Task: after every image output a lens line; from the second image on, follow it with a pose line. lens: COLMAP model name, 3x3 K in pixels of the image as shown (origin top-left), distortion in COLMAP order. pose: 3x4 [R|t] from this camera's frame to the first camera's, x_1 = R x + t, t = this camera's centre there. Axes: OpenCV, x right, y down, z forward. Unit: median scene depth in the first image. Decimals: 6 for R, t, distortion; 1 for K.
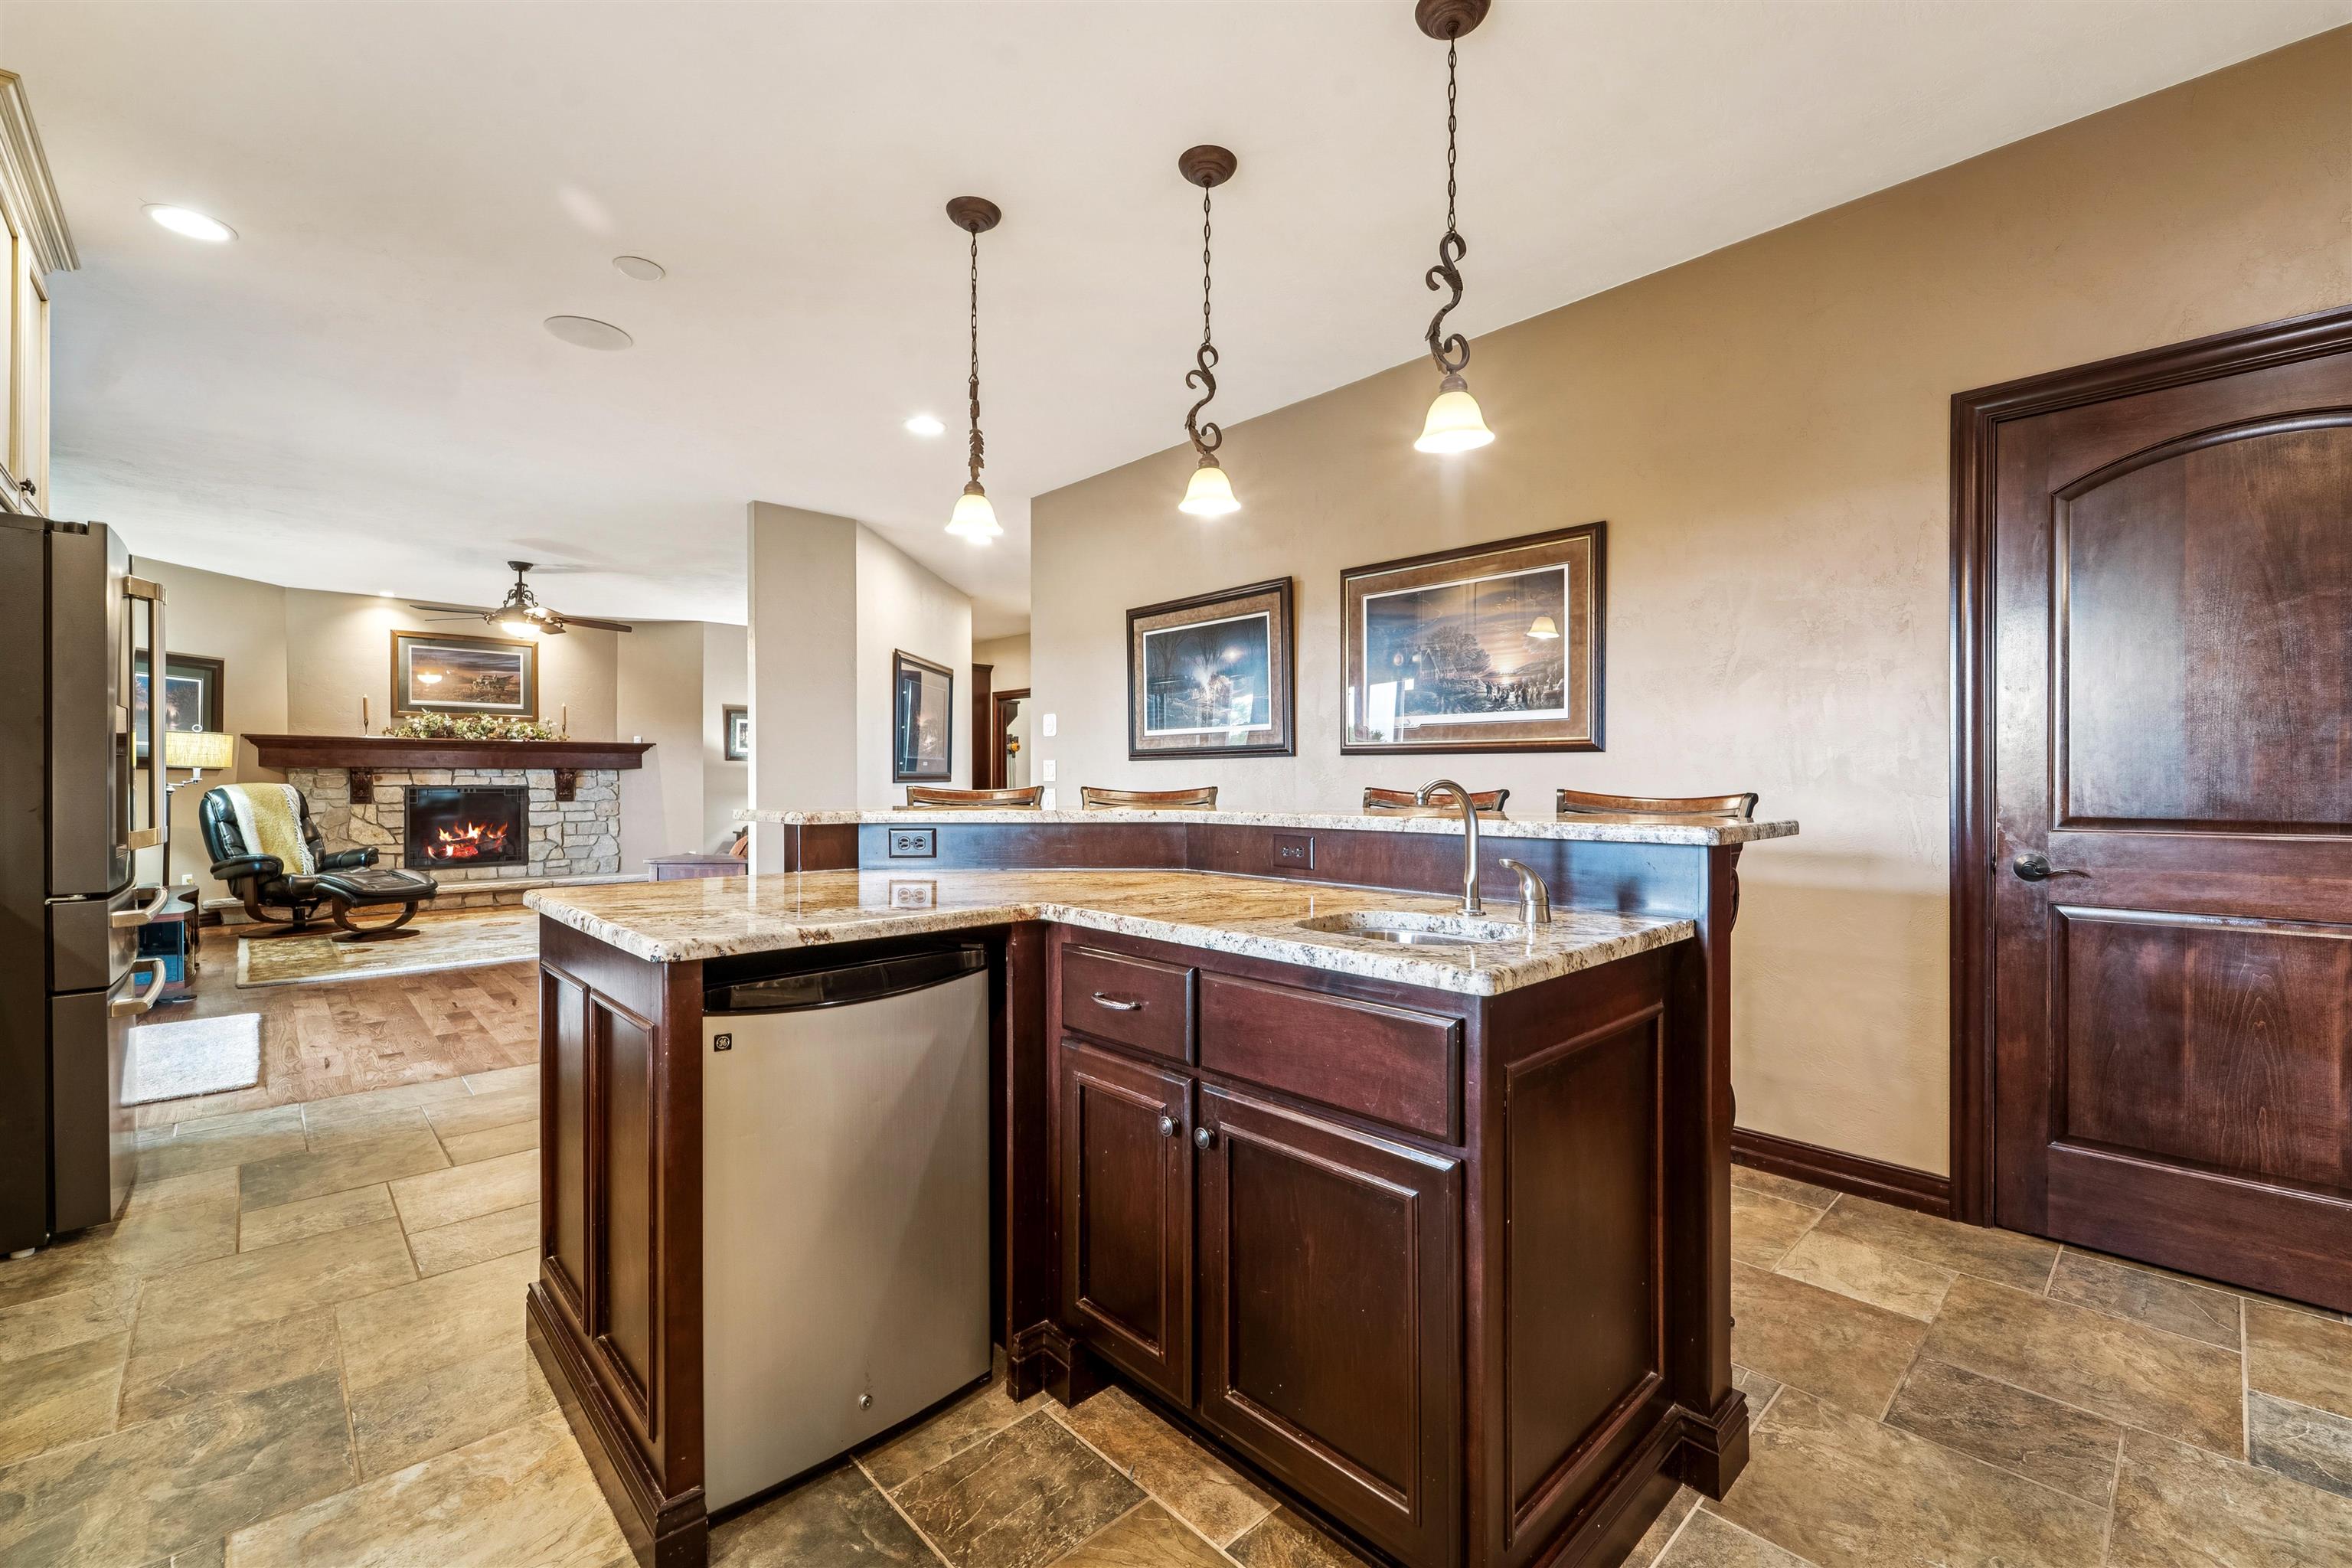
lens RADIAL K [[980.6, 0, 1193.3], [0, 980.6, 780.3], [0, 0, 1]] dist [0.001061, -0.000064]
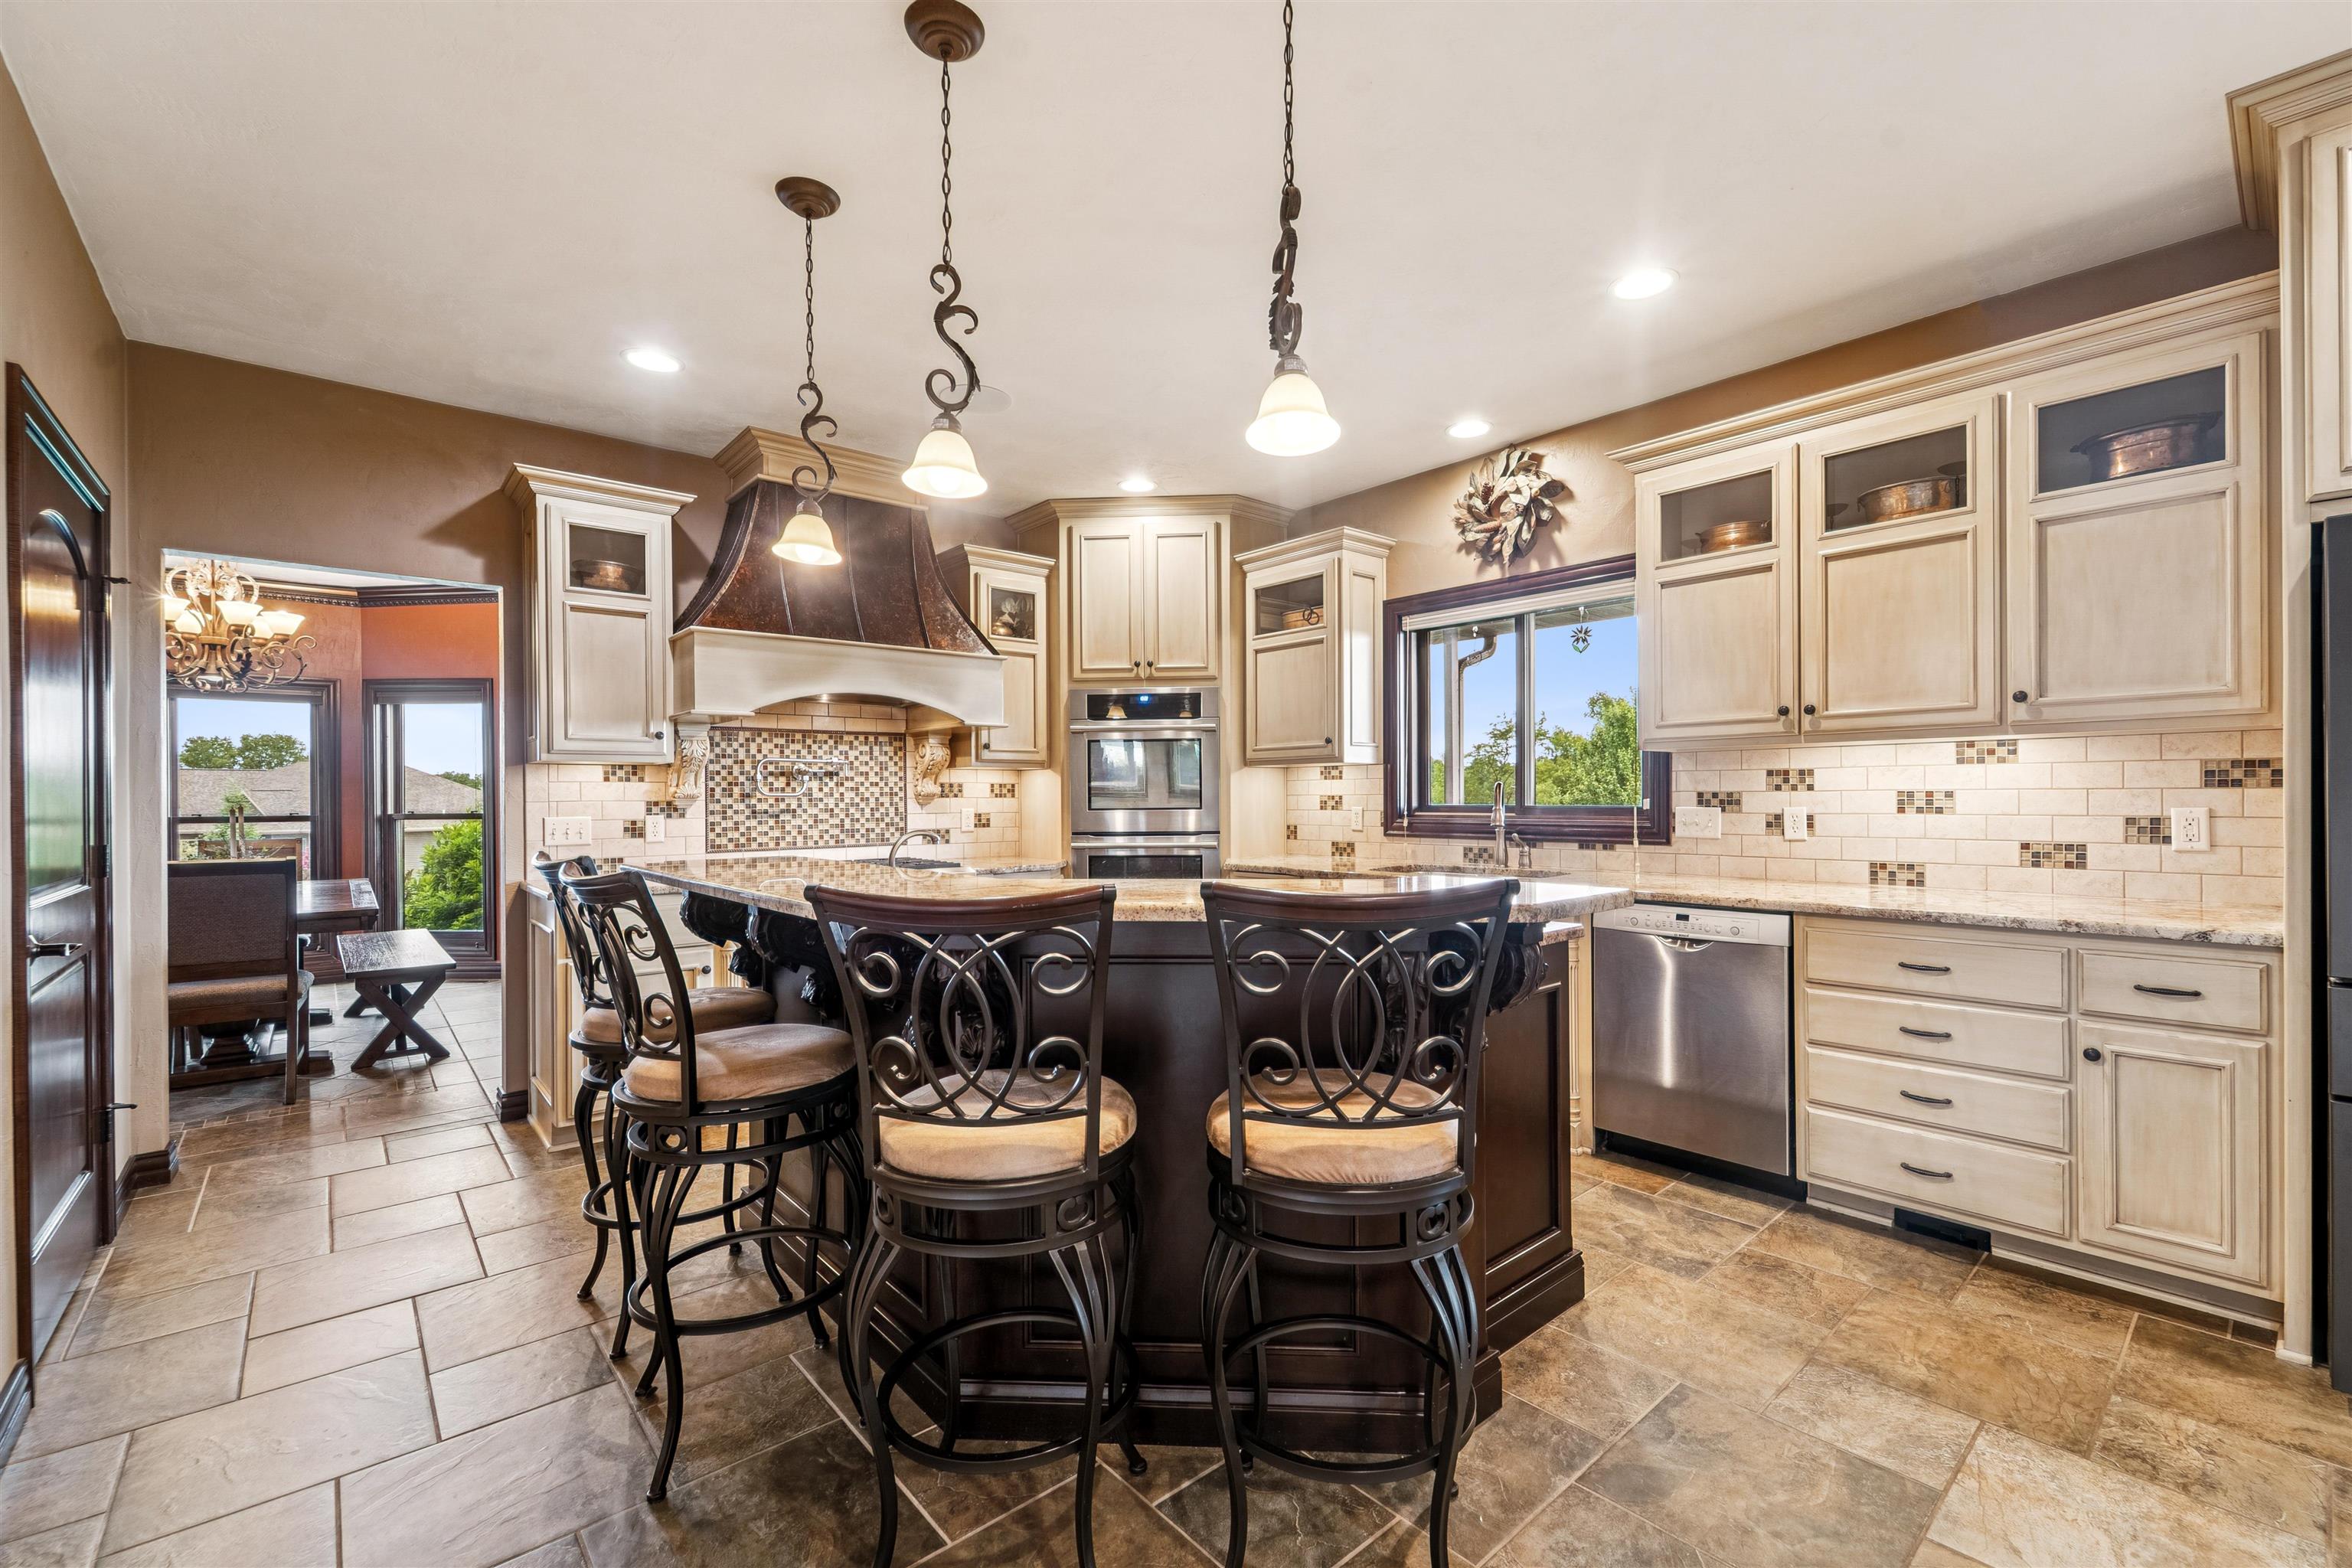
lens RADIAL K [[980.6, 0, 1193.3], [0, 980.6, 780.3], [0, 0, 1]] dist [0.001061, -0.000064]
pose [[-0.998767, 0.007913, 0.049001, -0.065672], [0.007189, 0.999863, -0.014922, -0.012513], [-0.049113, -0.014551, -0.998687, 0.557396]]
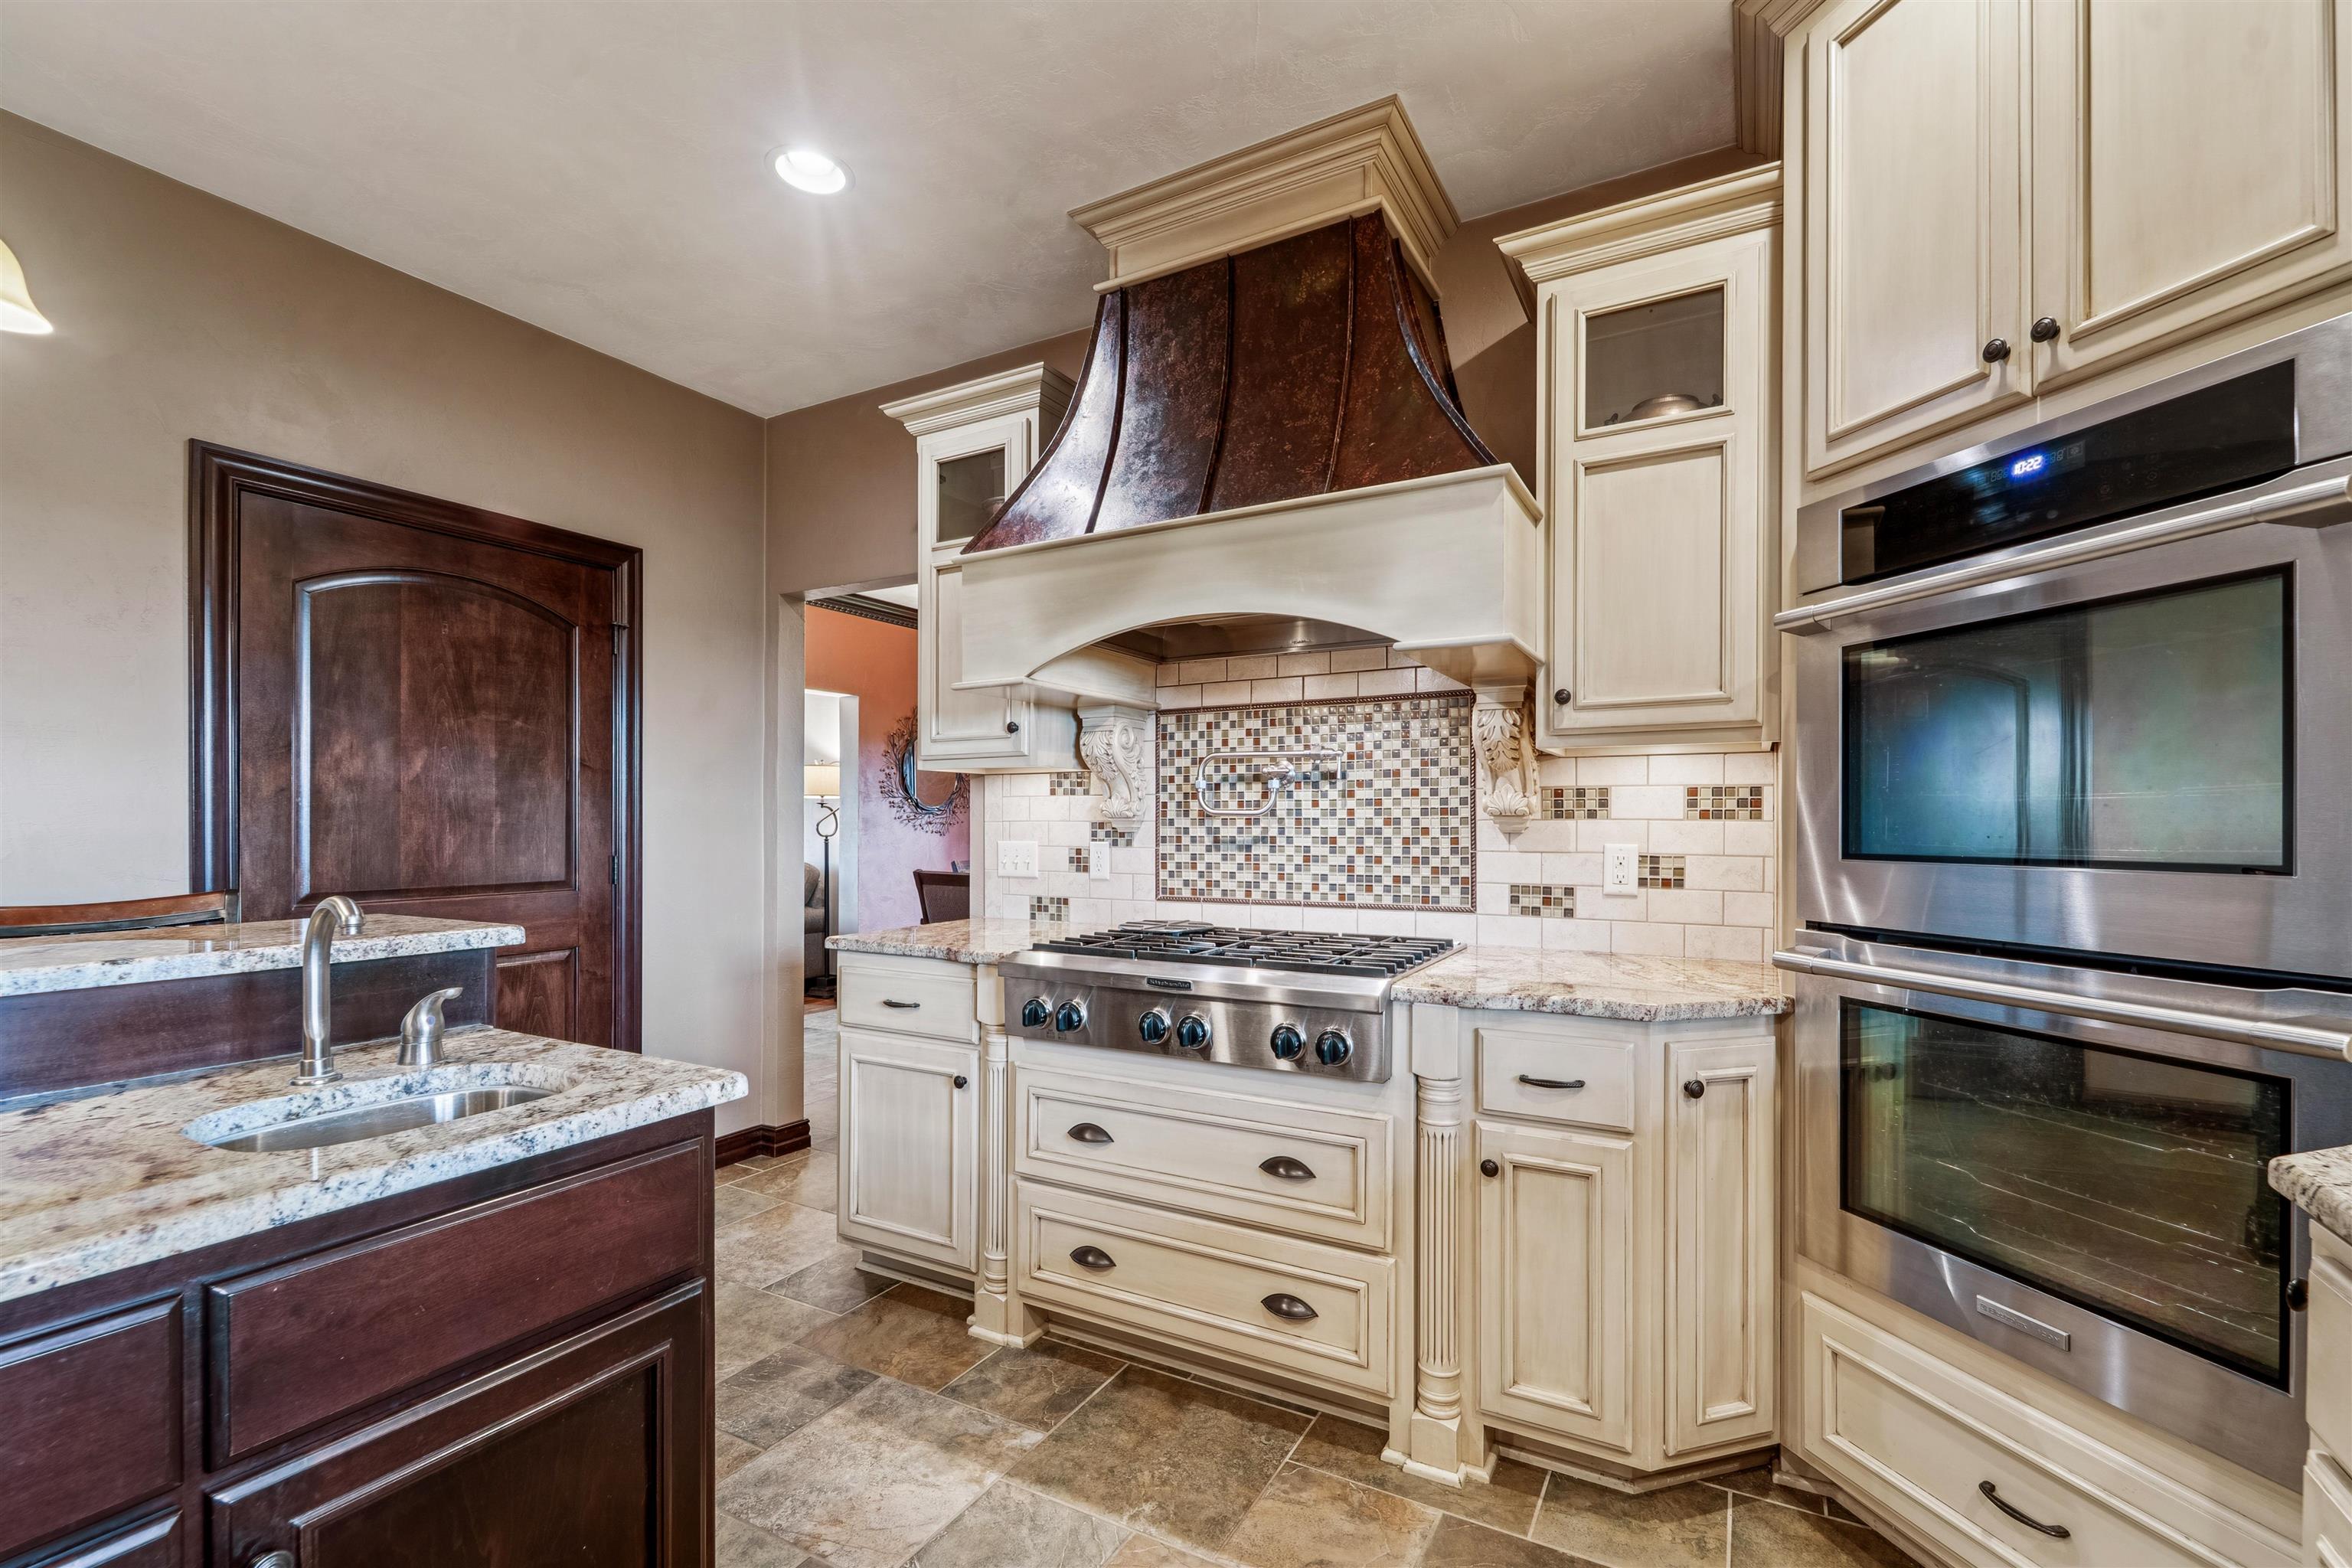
lens RADIAL K [[1008.3, 0, 1210.2], [0, 1008.3, 825.2], [0, 0, 1]] dist [0.002389, 0.000272]
pose [[-0.306764, -0.002798, 0.951782, -0.130883], [0.001515, 0.999993, 0.003428, -0.011215], [-0.951784, 0.002494, -0.306757, 0.124234]]
